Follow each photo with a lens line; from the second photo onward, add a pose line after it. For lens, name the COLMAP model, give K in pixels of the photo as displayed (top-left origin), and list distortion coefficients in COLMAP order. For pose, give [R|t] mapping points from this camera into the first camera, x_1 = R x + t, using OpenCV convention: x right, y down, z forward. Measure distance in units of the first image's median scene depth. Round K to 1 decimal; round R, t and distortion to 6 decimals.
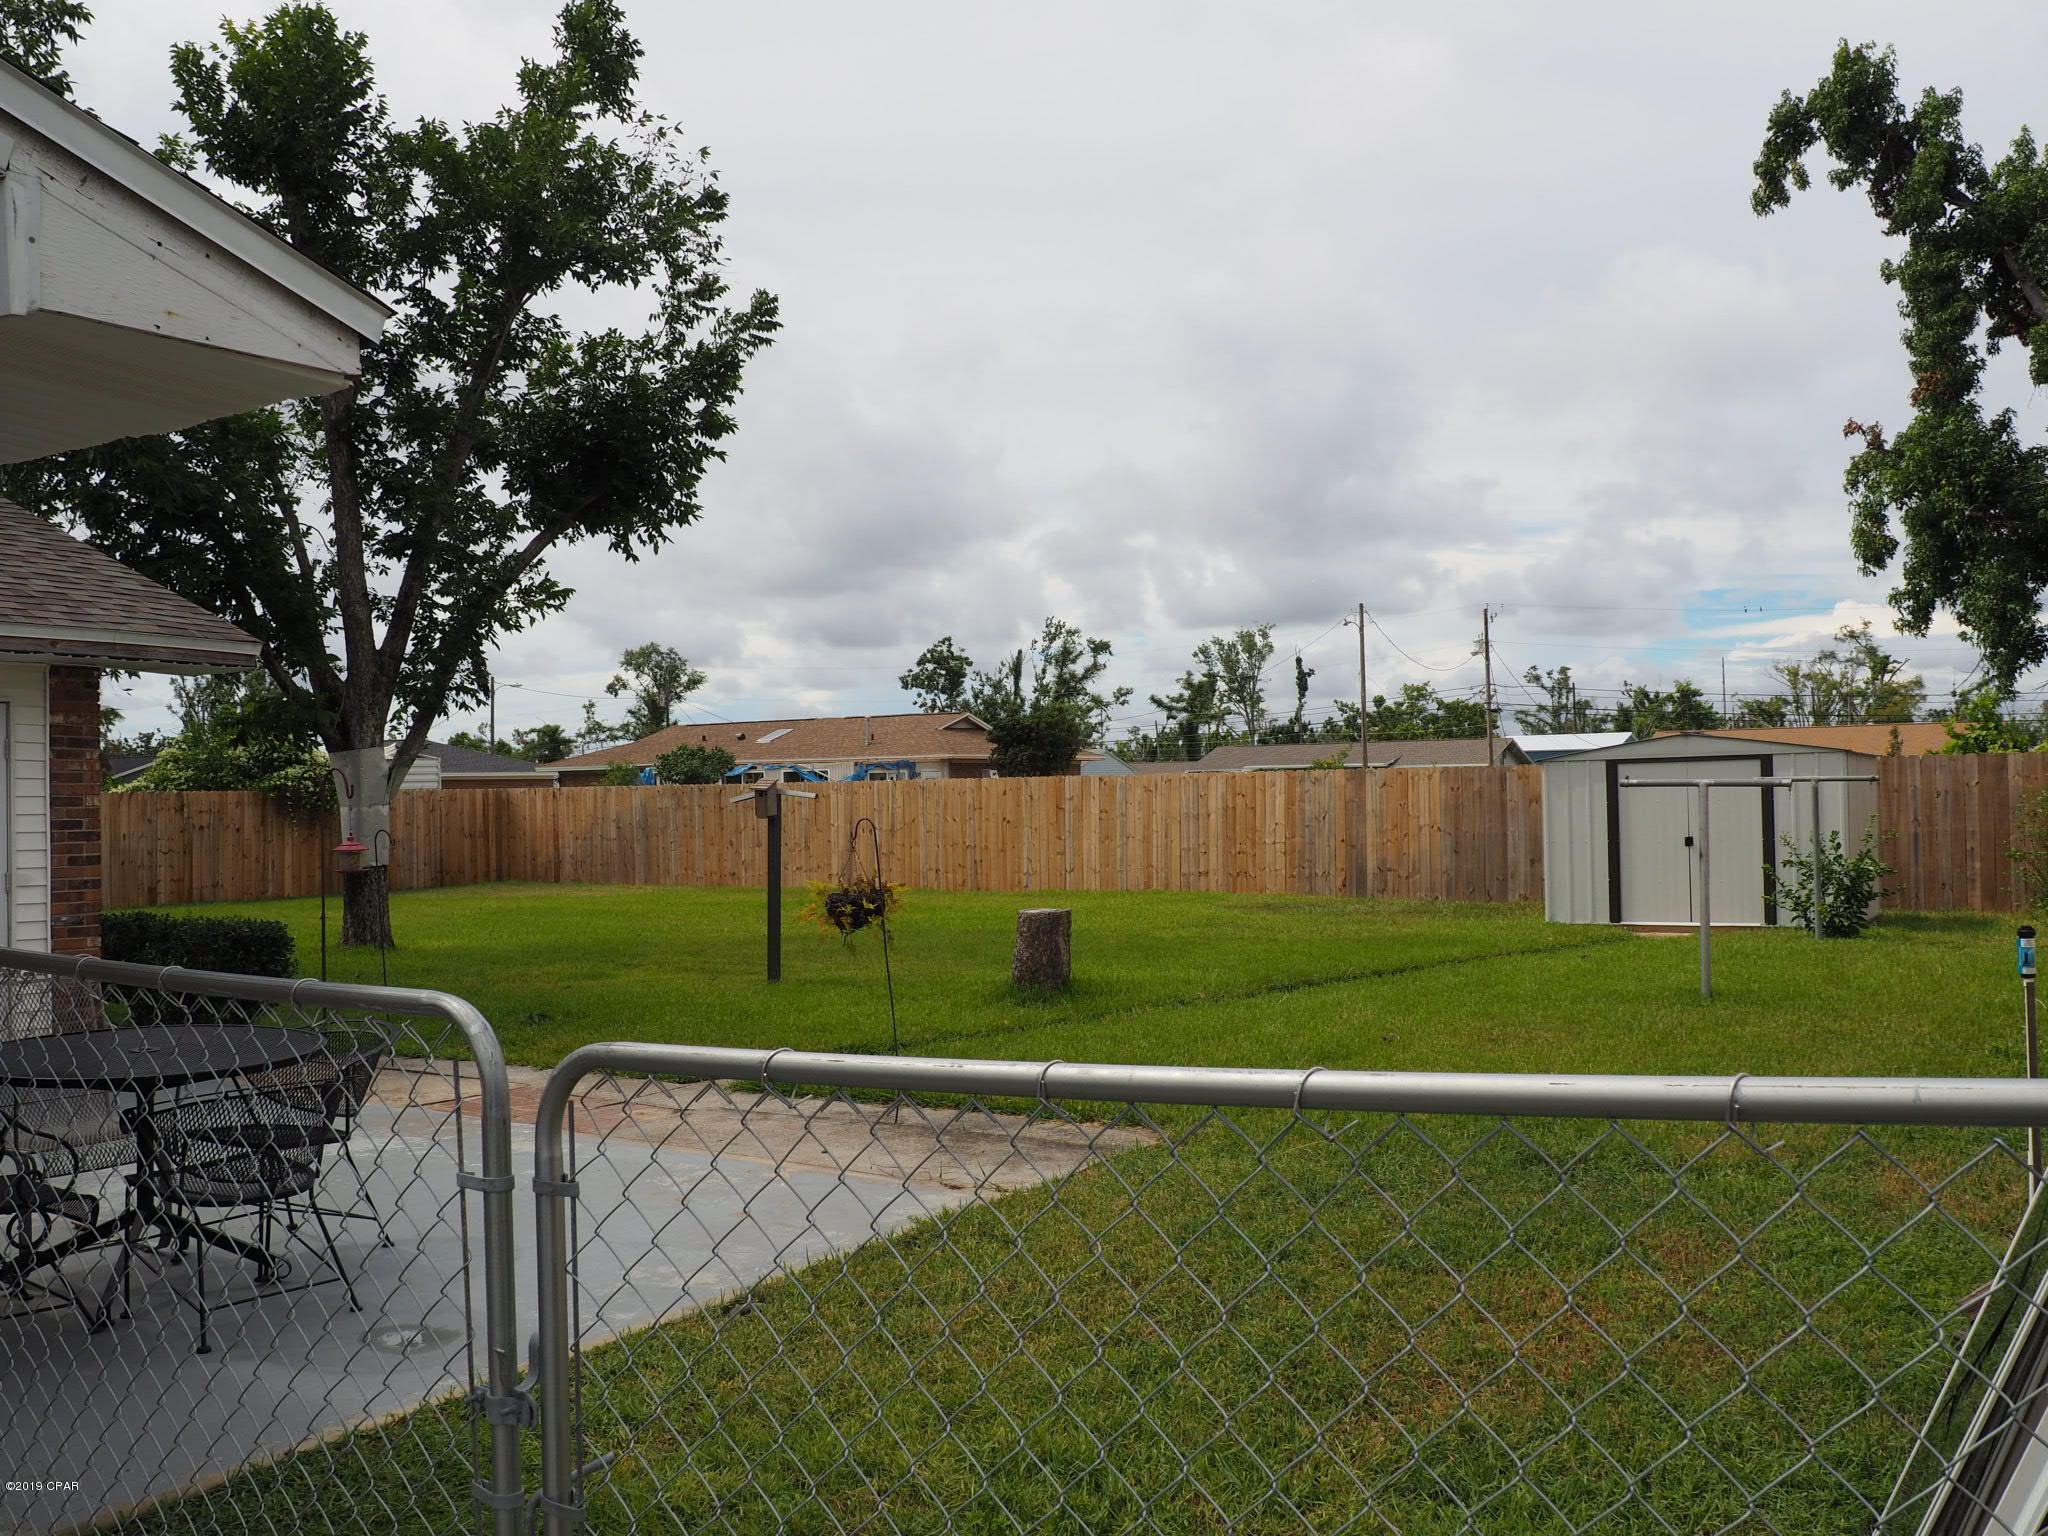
lens RADIAL K [[1725.3, 0, 1008.7], [0, 1725.3, 773.1], [0, 0, 1]] dist [-0.055892, 0.027140]
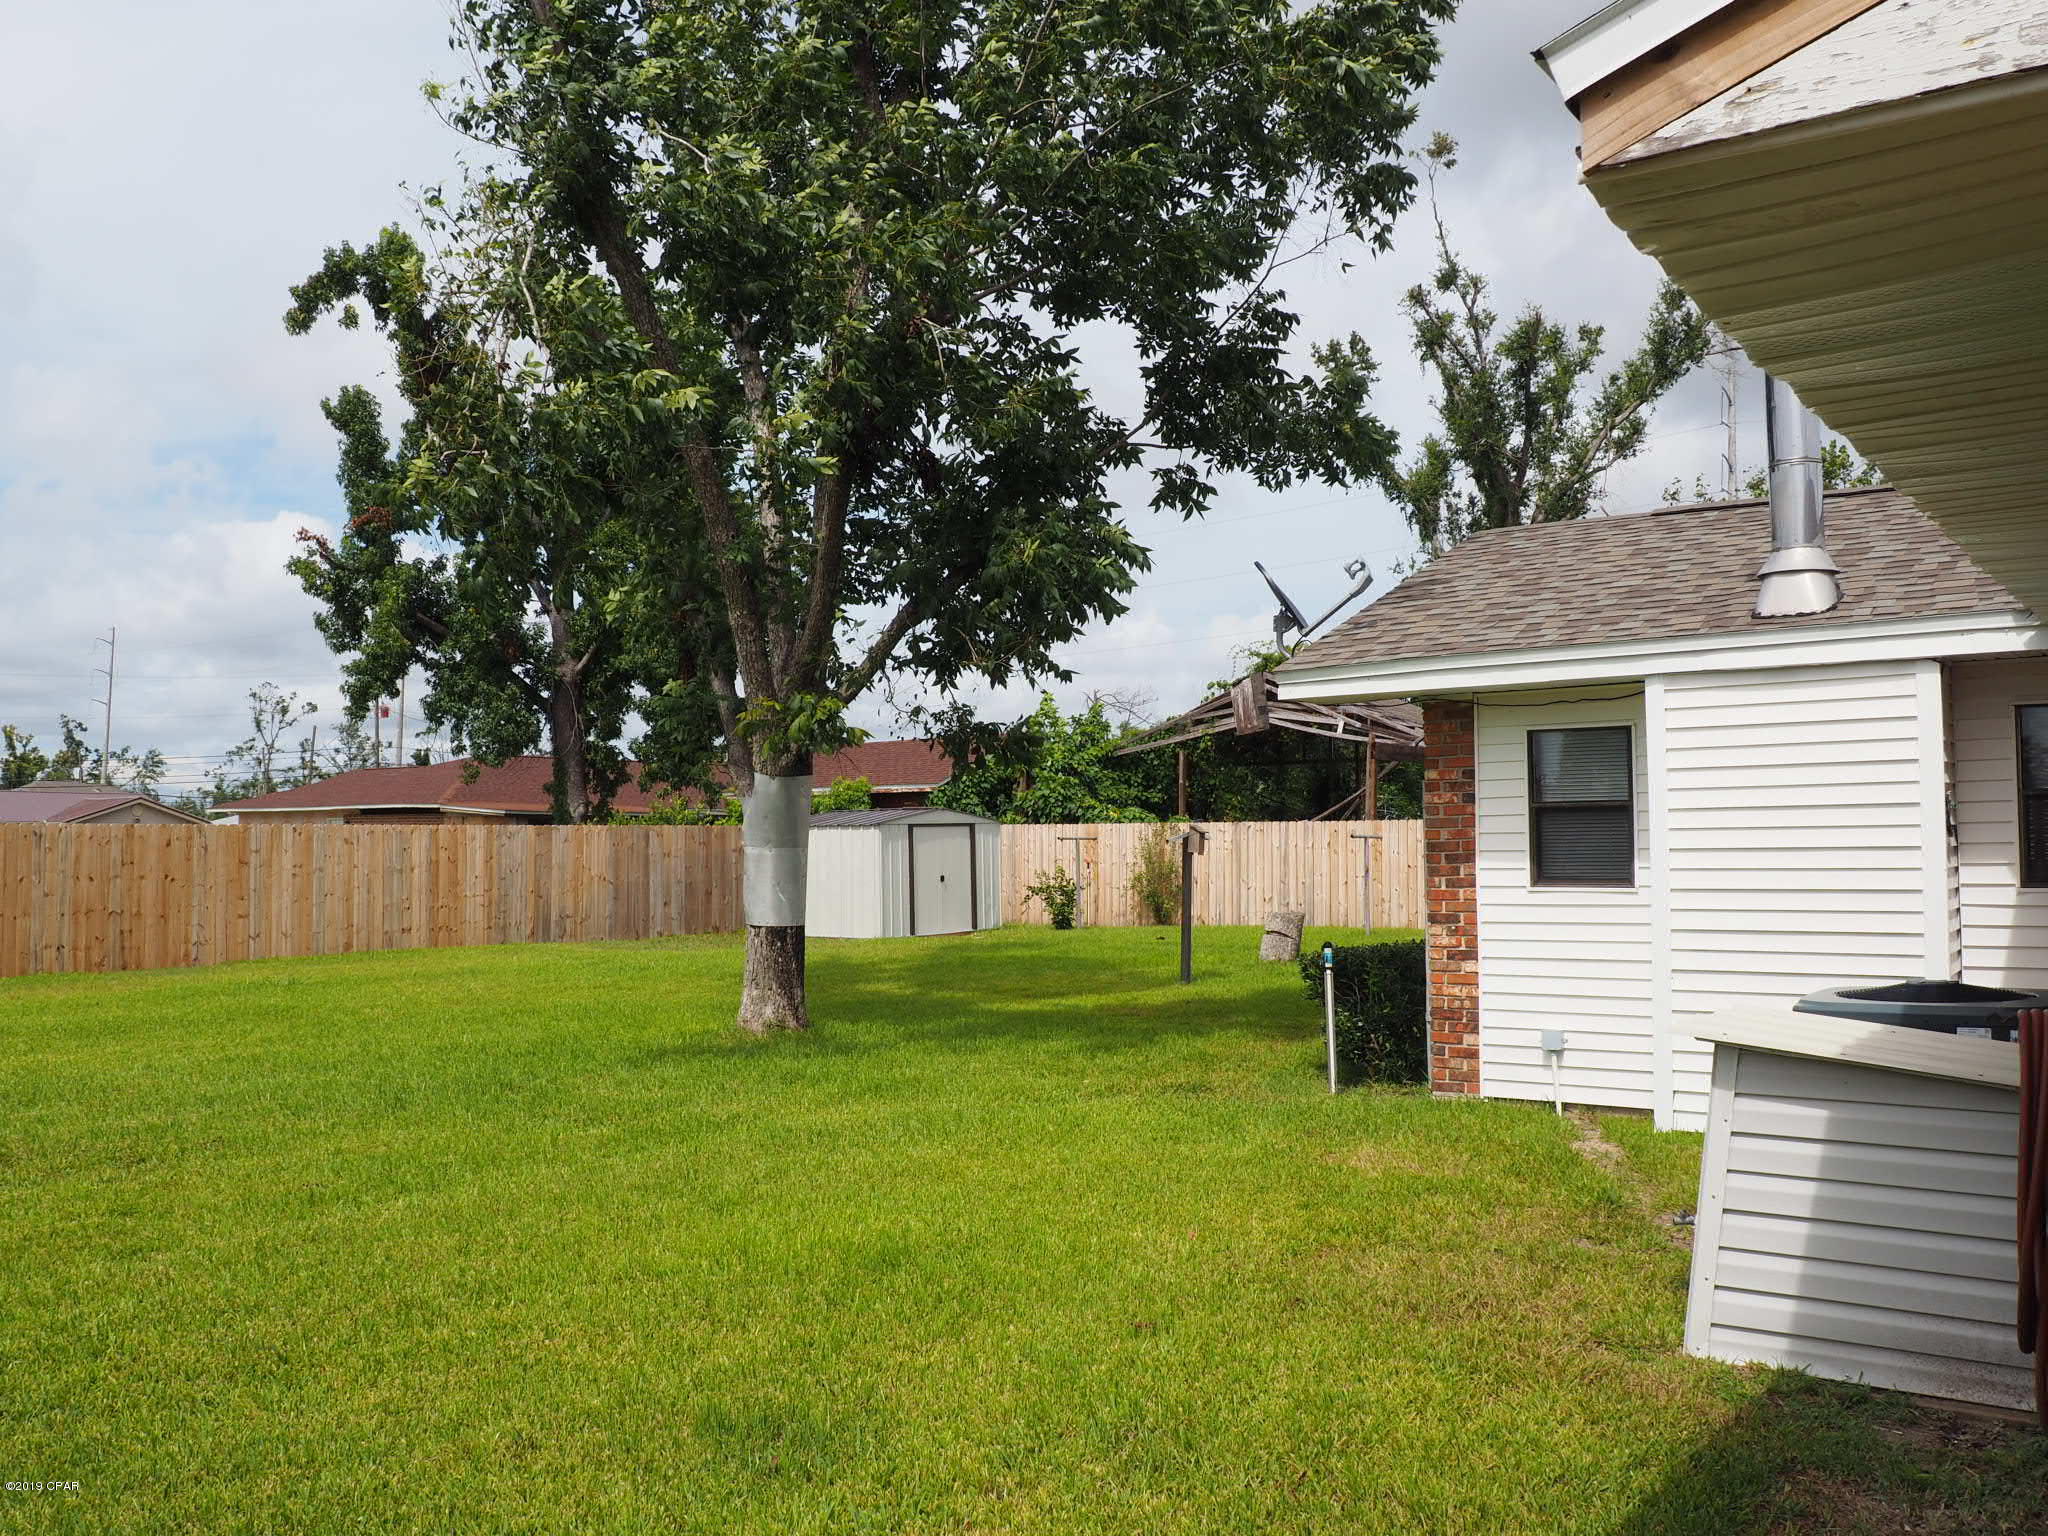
lens RADIAL K [[1725.3, 0, 1008.7], [0, 1725.3, 773.1], [0, 0, 1]] dist [-0.055892, 0.027140]
pose [[0.058424, 0.053578, 0.996853, -0.807885], [-0.006571, 0.998558, -0.053285, 0.019307], [-0.998270, -0.003437, 0.058691, 0.603543]]
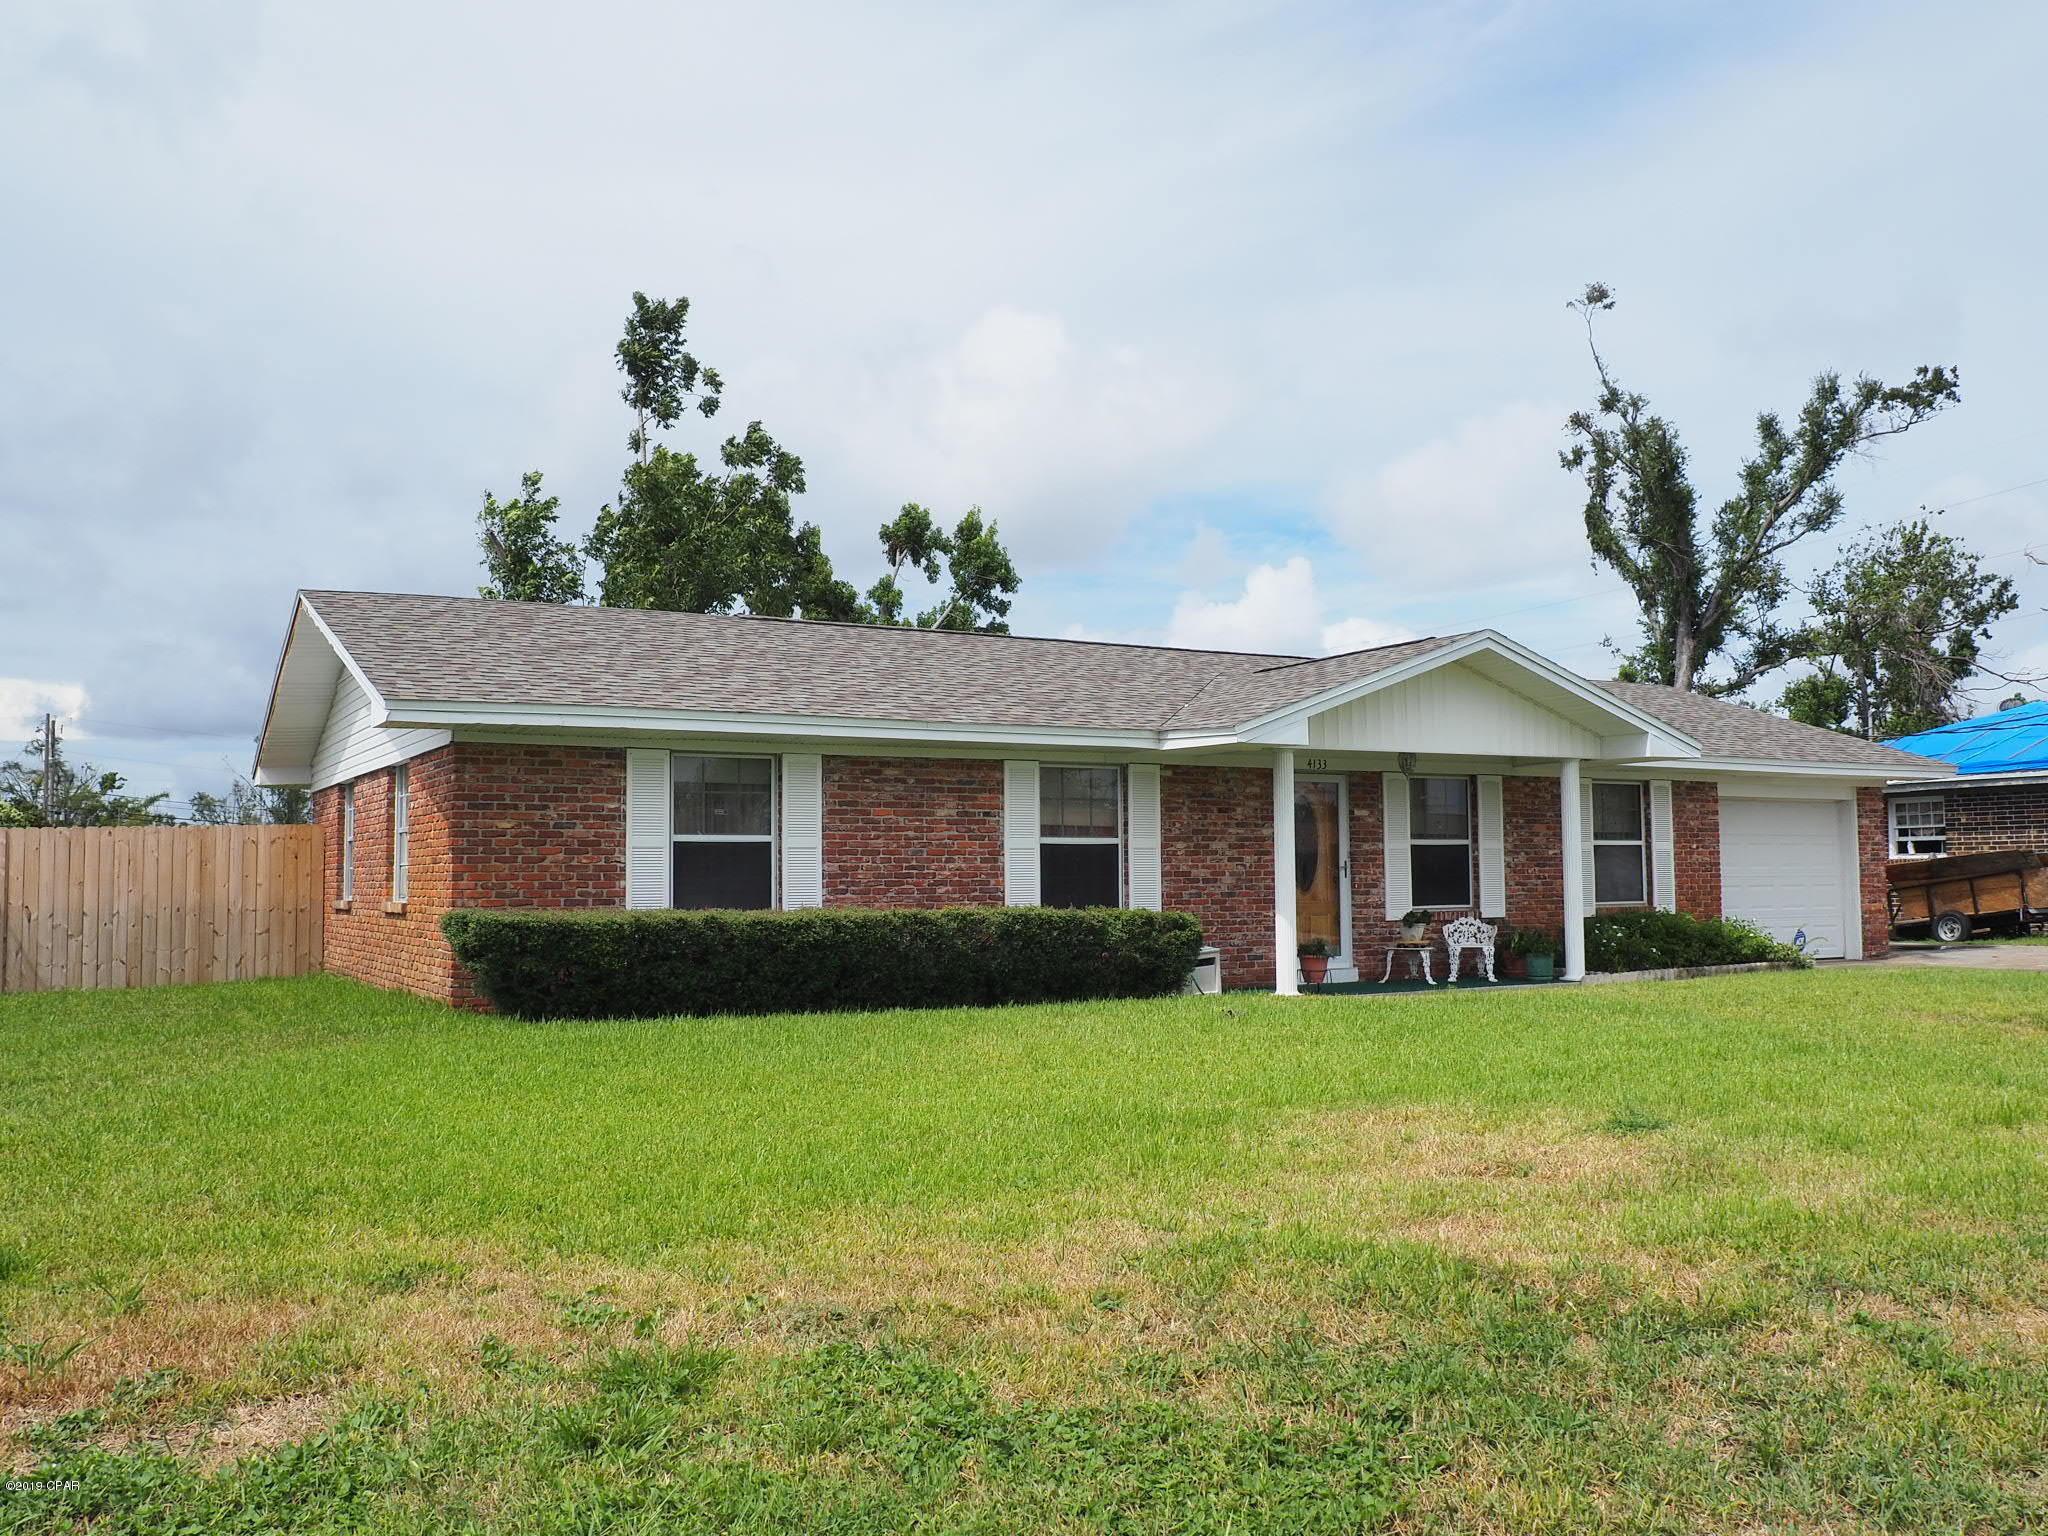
lens RADIAL K [[1710.5, 0, 931.5], [0, 1710.5, 766.3], [0, 0, 1]] dist [-0.069890, -0.002826]
pose [[0.499322, 0.073300, 0.863310, -1.287811], [-0.013025, 0.996937, -0.077112, 0.035505], [-0.866319, 0.027259, 0.498748, -0.130021]]
